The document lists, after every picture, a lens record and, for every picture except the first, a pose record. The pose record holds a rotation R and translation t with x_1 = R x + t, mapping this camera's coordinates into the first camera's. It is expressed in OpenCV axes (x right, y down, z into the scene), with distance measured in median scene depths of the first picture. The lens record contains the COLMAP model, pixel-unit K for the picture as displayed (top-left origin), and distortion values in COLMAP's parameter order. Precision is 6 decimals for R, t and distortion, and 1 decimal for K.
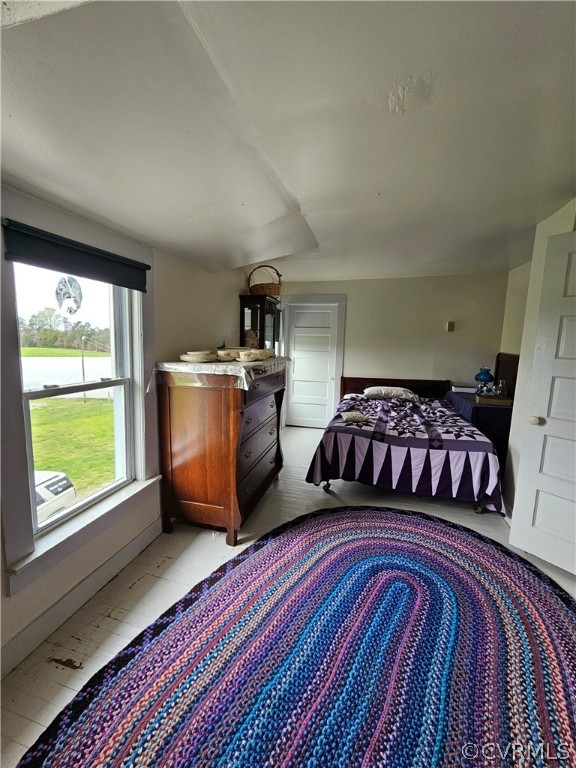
lens RADIAL K [[317.6, 0, 286.9], [0, 317.6, 382.2], [0, 0, 1]] dist [-0.002707, -0.000485]
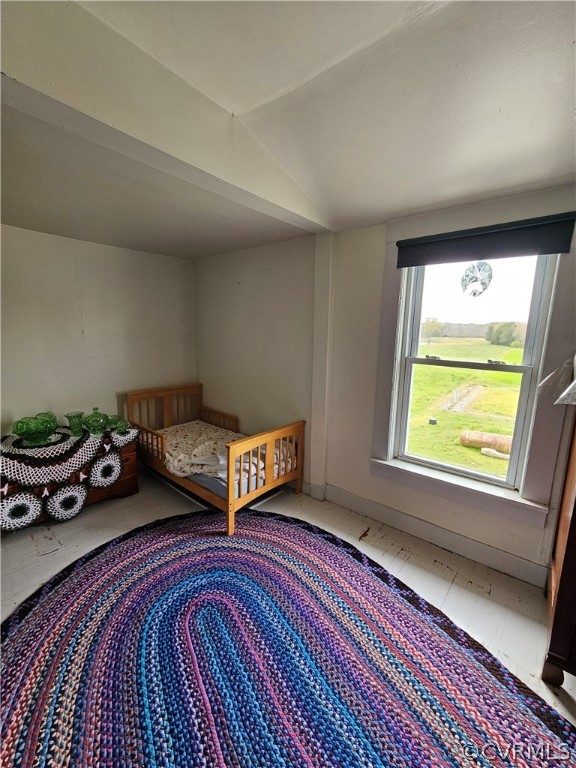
lens RADIAL K [[317.6, 0, 287.1], [0, 317.6, 382.1], [0, 0, 1]] dist [-0.002707, -0.000485]
pose [[-0.415425, 0.144641, -0.898054, 0.638913], [-0.131078, 0.967454, 0.216453, -0.089859], [0.900134, 0.207635, -0.382945, 0.961337]]
